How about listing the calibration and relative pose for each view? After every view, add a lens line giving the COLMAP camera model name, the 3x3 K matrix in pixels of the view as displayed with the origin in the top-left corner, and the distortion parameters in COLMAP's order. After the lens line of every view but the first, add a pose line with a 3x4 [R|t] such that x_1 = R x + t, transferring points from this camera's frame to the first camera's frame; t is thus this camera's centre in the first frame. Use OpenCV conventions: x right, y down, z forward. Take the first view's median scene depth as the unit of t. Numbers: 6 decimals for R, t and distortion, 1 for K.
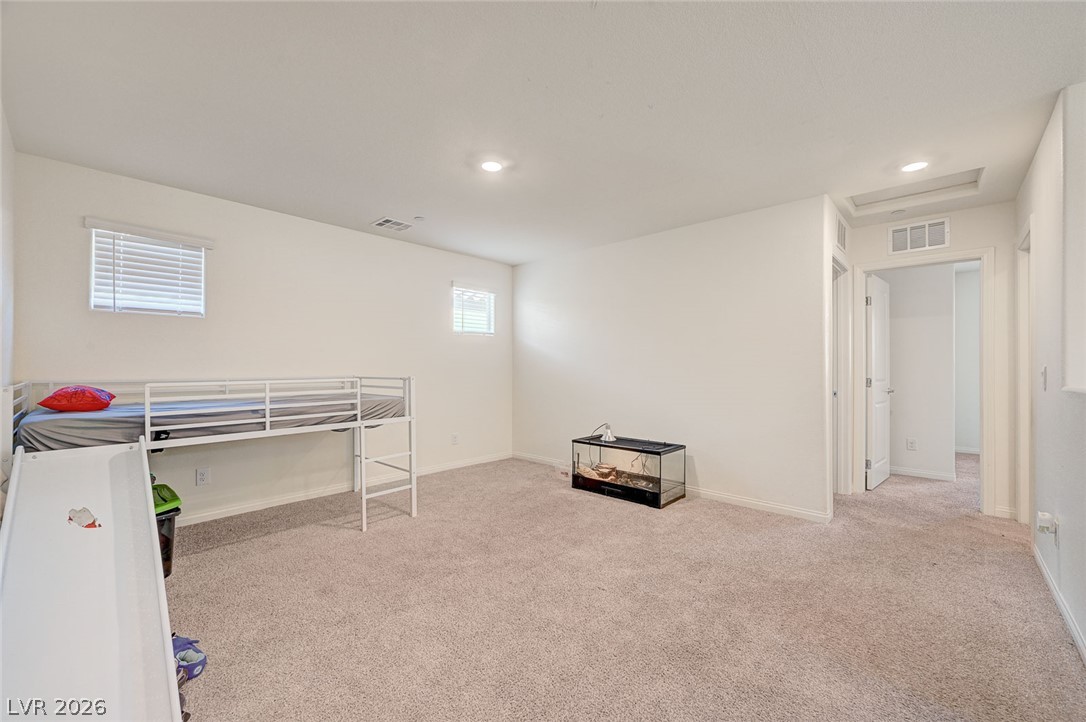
lens RADIAL K [[441.0, 0, 545.4], [0, 441.0, 366.7], [0, 0, 1]] dist [-0.001298, -0.000075]
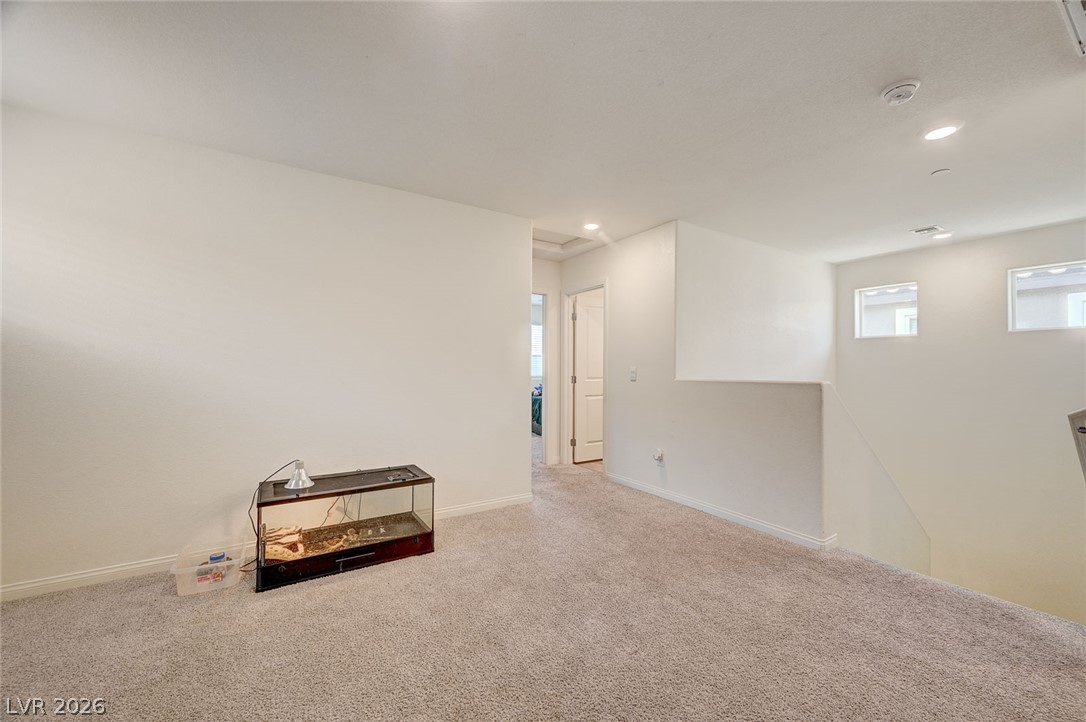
lens RADIAL K [[427.7, 0, 545.8], [0, 427.7, 363.7], [0, 0, 1]] dist [0.002054, 0.000400]
pose [[0.251377, 0.009350, 0.967844, -0.417918], [-0.001129, 0.999955, -0.009367, 0.000665], [-0.967889, 0.001261, 0.251376, 0.618735]]
